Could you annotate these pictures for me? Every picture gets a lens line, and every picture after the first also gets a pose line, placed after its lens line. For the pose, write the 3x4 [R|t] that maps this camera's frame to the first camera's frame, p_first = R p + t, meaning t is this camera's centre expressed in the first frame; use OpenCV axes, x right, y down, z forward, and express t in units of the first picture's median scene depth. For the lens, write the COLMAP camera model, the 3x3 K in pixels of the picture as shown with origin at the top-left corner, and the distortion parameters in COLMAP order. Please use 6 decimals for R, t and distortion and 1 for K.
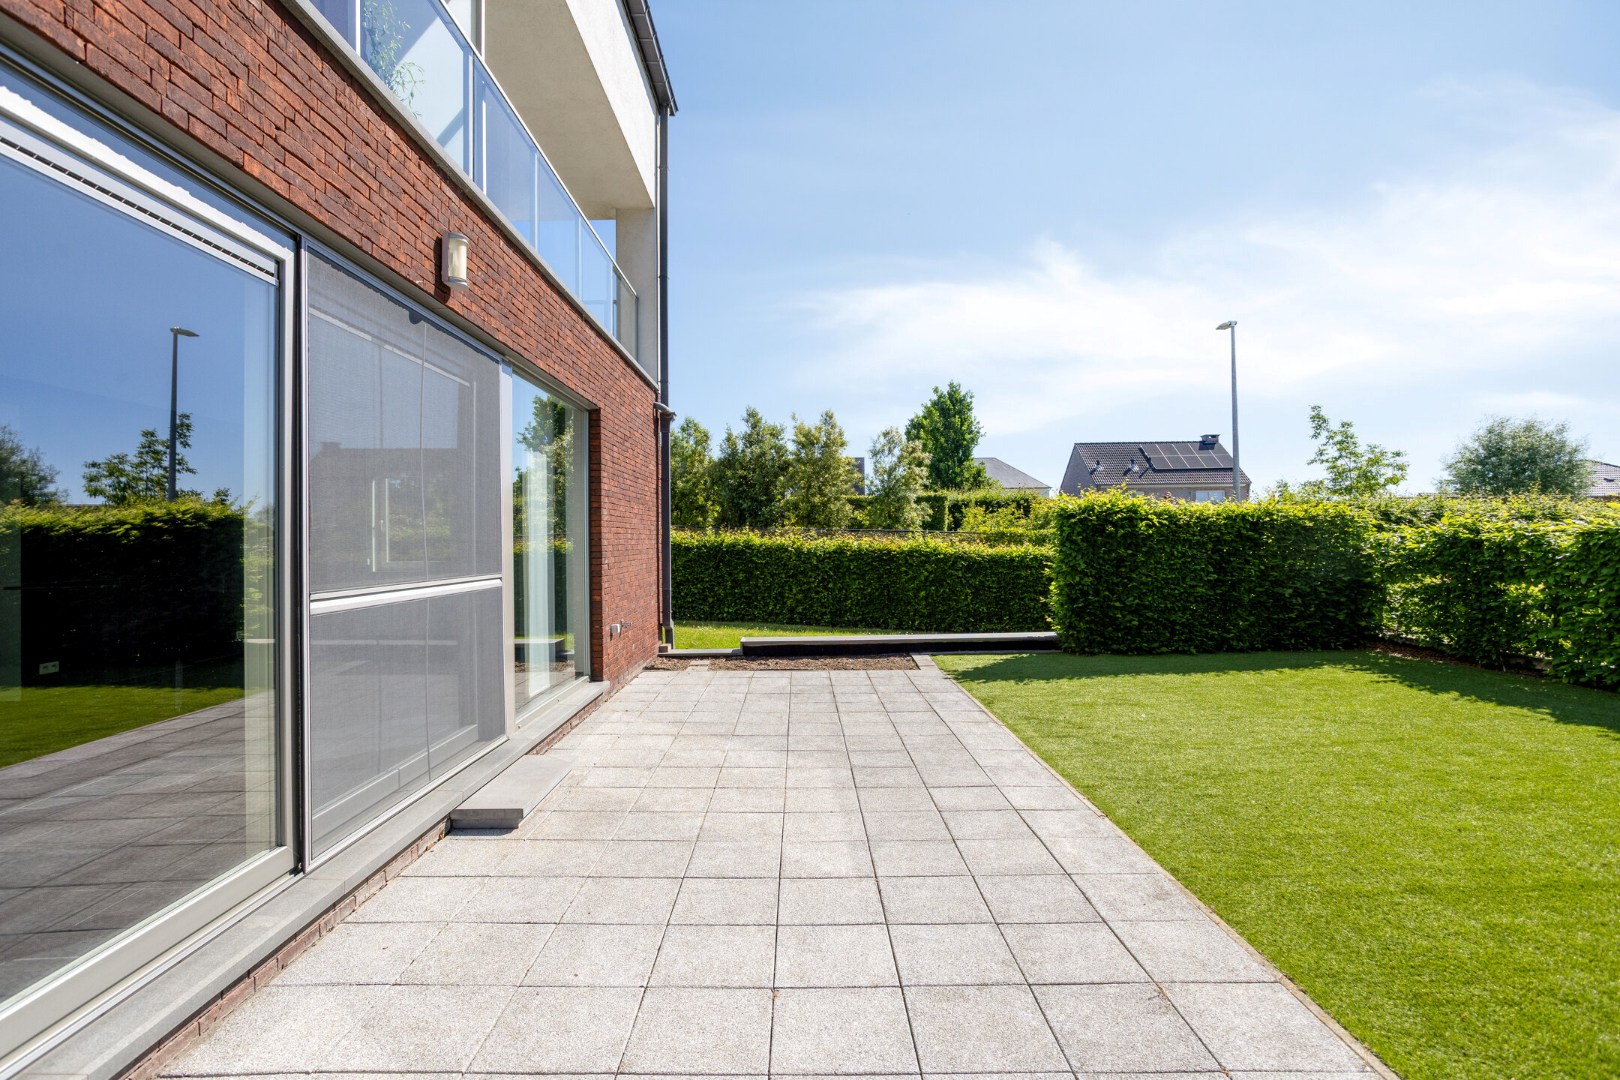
lens RADIAL K [[782.7, 0, 802.5], [0, 782.7, 537.5], [0, 0, 1]] dist [-0.041802, 0.022254]
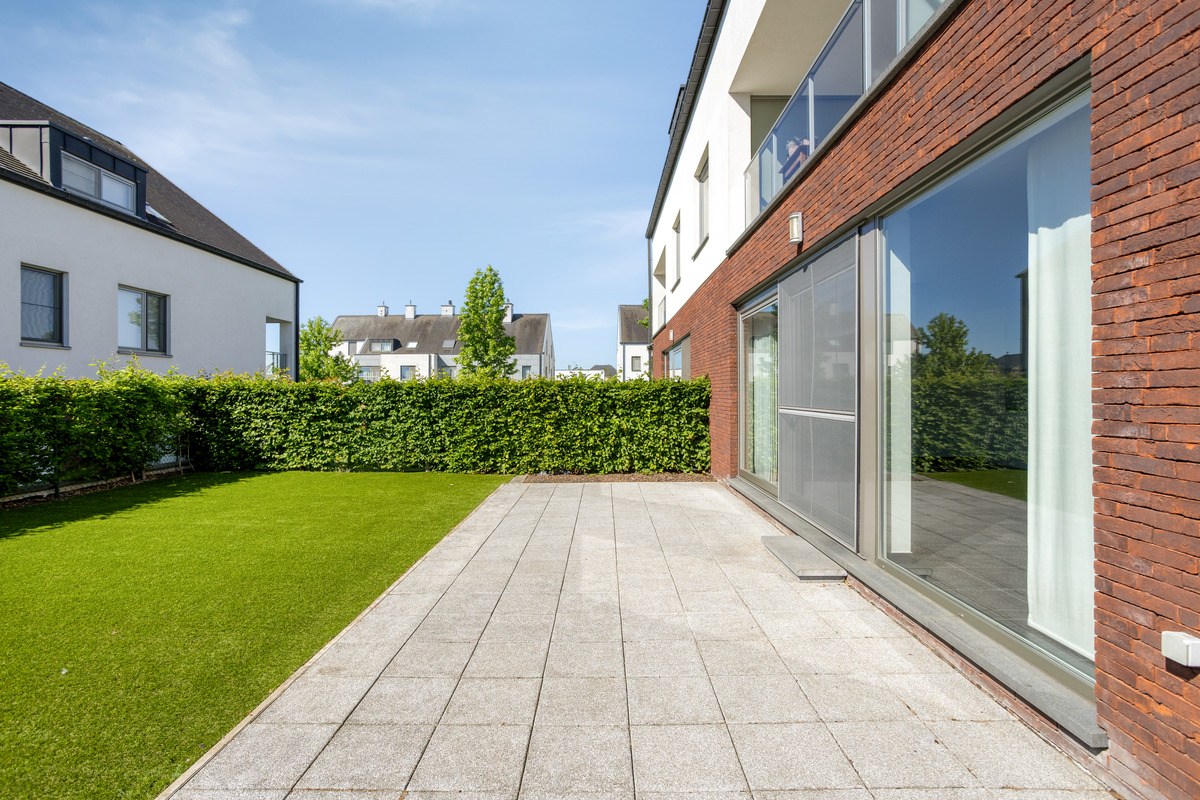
lens RADIAL K [[579.8, 0, 596.1], [0, 579.8, 392.3], [0, 0, 1]] dist [-0.041802, 0.022254]
pose [[-0.999758, 0.013184, 0.017604, -0.006070], [0.013180, 0.999913, -0.000378, 0.005115], [-0.017607, -0.000145, -0.999845, 1.149439]]
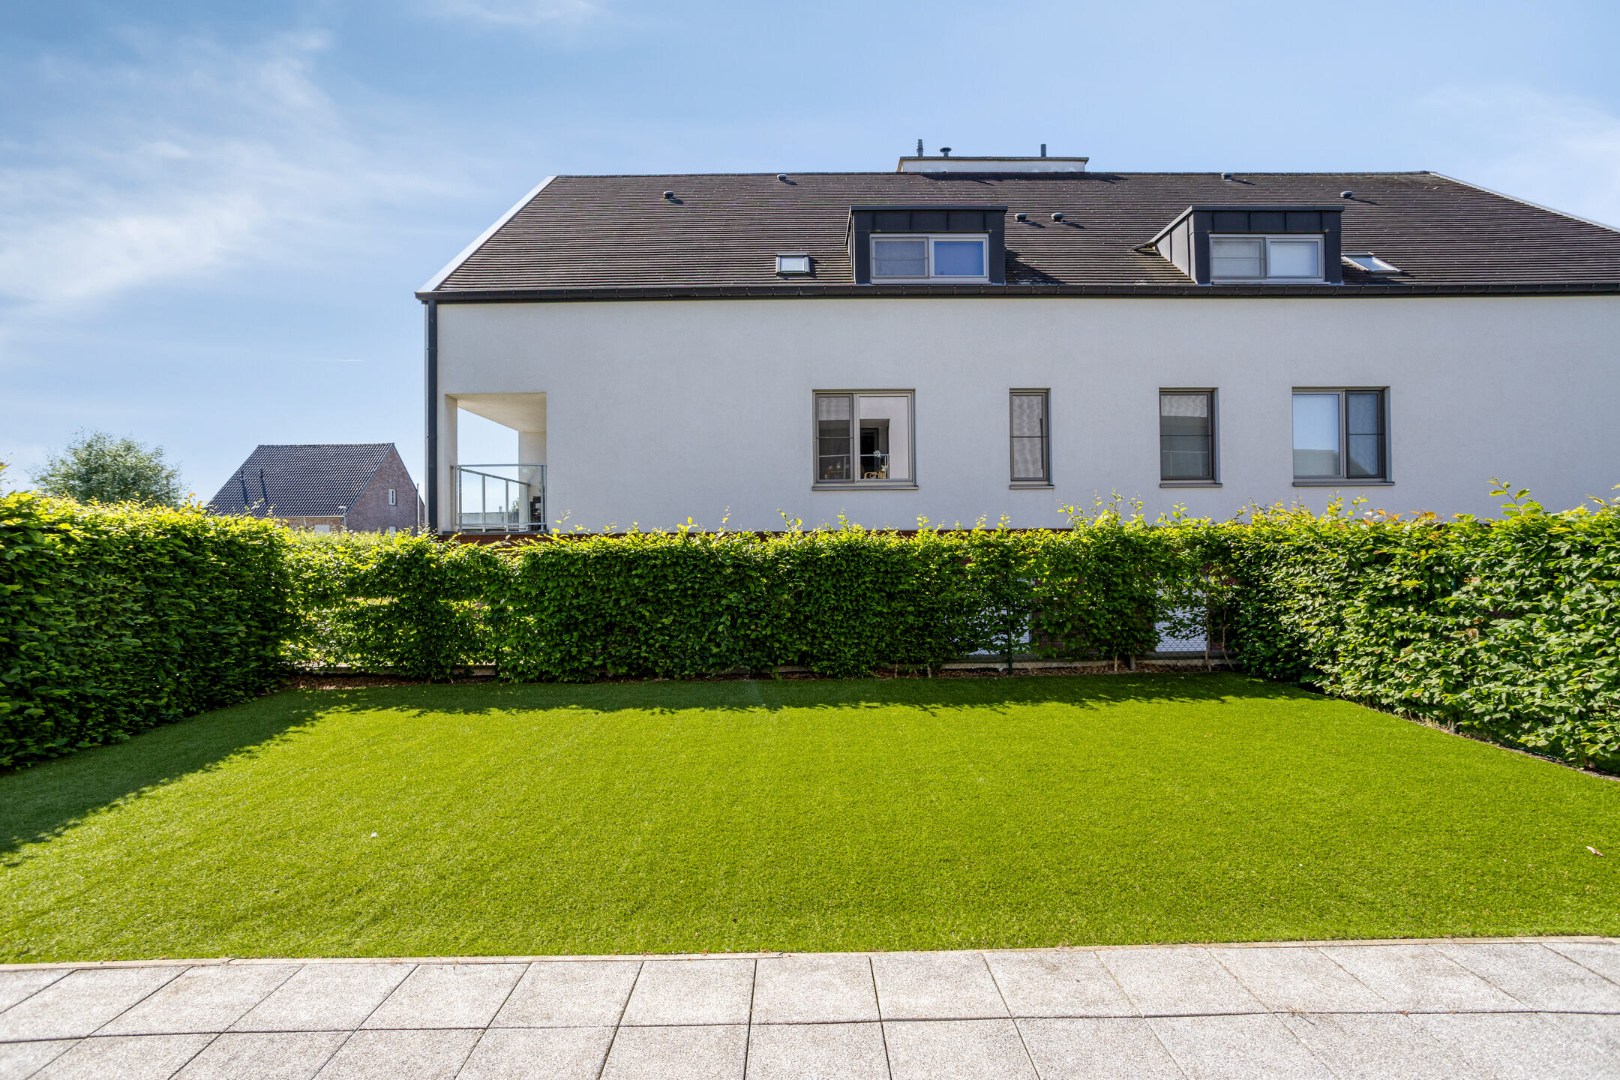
lens RADIAL K [[782.7, 0, 830.0], [0, 782.7, 539.1], [0, 0, 1]] dist [-0.041802, 0.022254]
pose [[-0.001923, 0.016272, 0.999866, -0.164552], [0.009965, 0.999818, -0.016252, -0.002485], [-0.999948, 0.009932, -0.002085, 0.492001]]
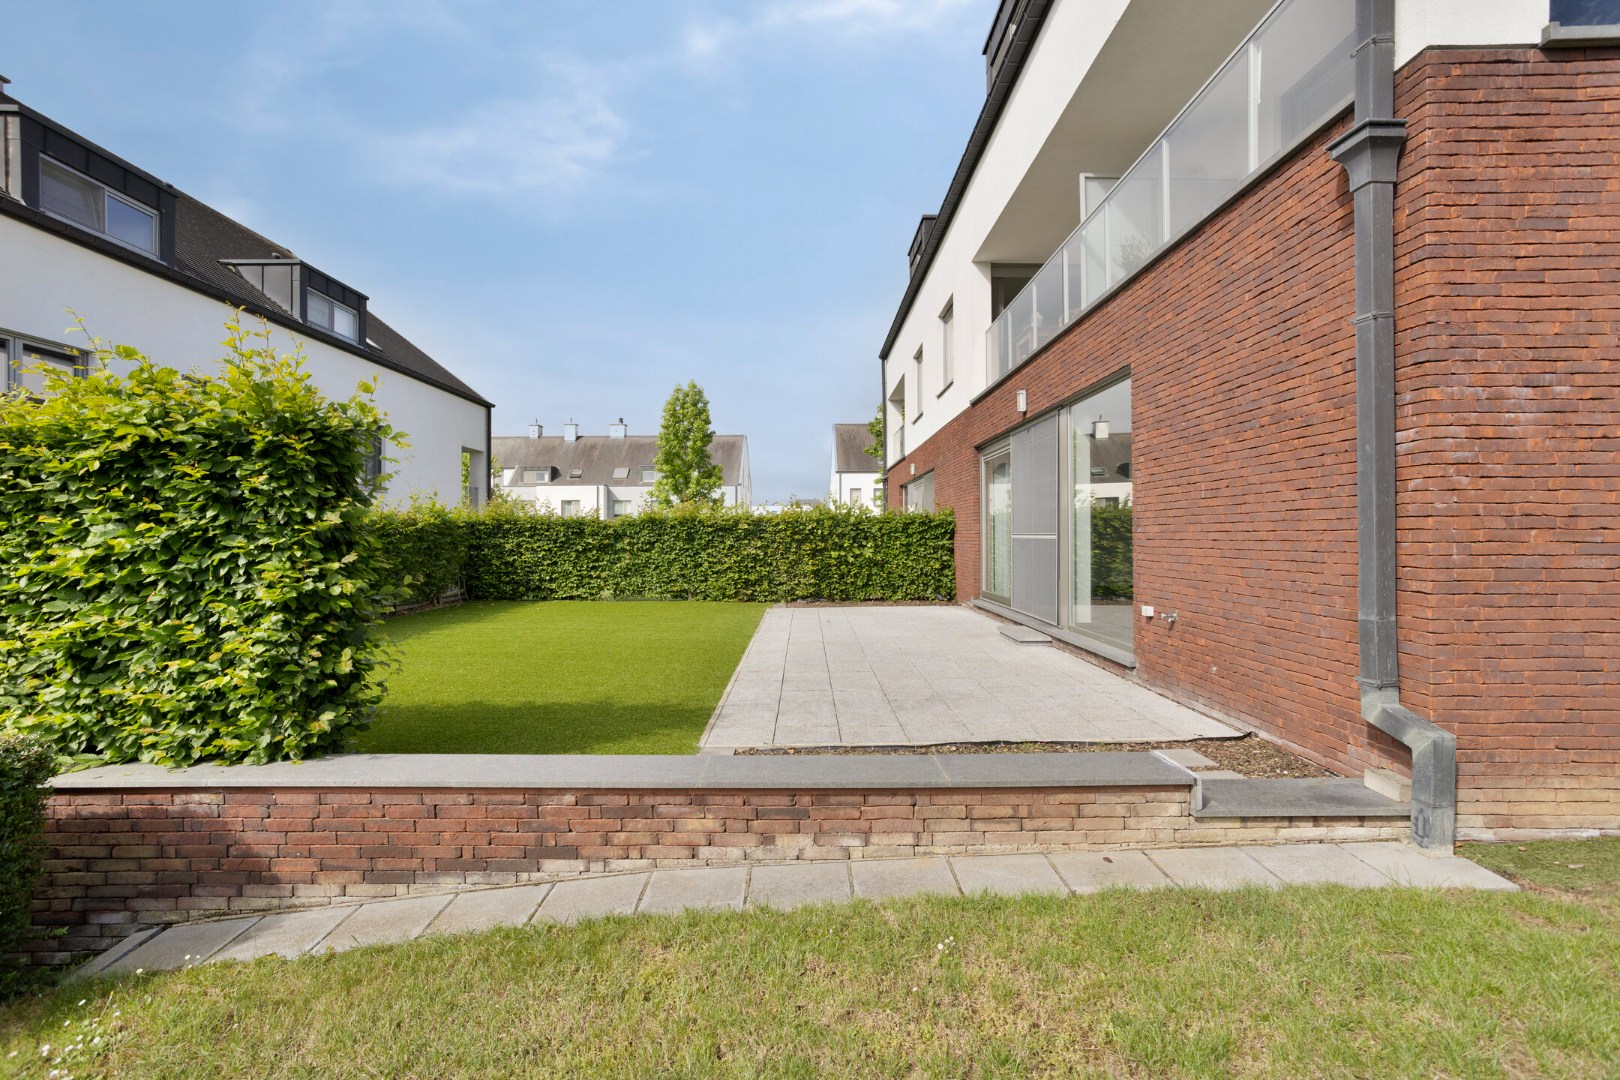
lens RADIAL K [[782.7, 0, 801.2], [0, 782.7, 532.5], [0, 0, 1]] dist [-0.041802, 0.022254]
pose [[-0.999877, 0.014398, 0.006287, 0.113866], [0.014371, 0.999888, -0.004258, 0.026446], [-0.006347, -0.004167, -0.999971, 1.704567]]
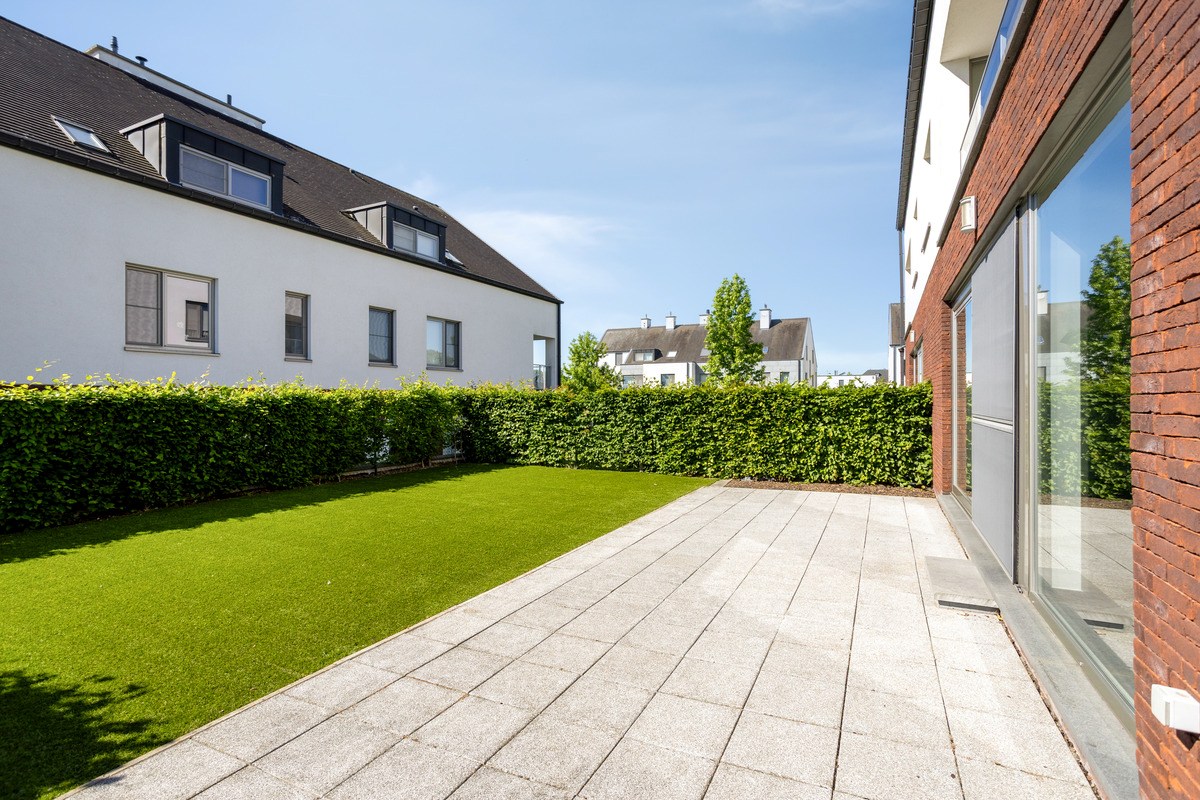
lens RADIAL K [[579.8, 0, 602.8], [0, 579.8, 392.0], [0, 0, 1]] dist [-0.041802, 0.022254]
pose [[-0.895181, 0.019339, 0.445283, -0.149038], [0.012186, 0.999747, -0.018922, 0.007541], [-0.445537, -0.011512, -0.895190, 1.172538]]
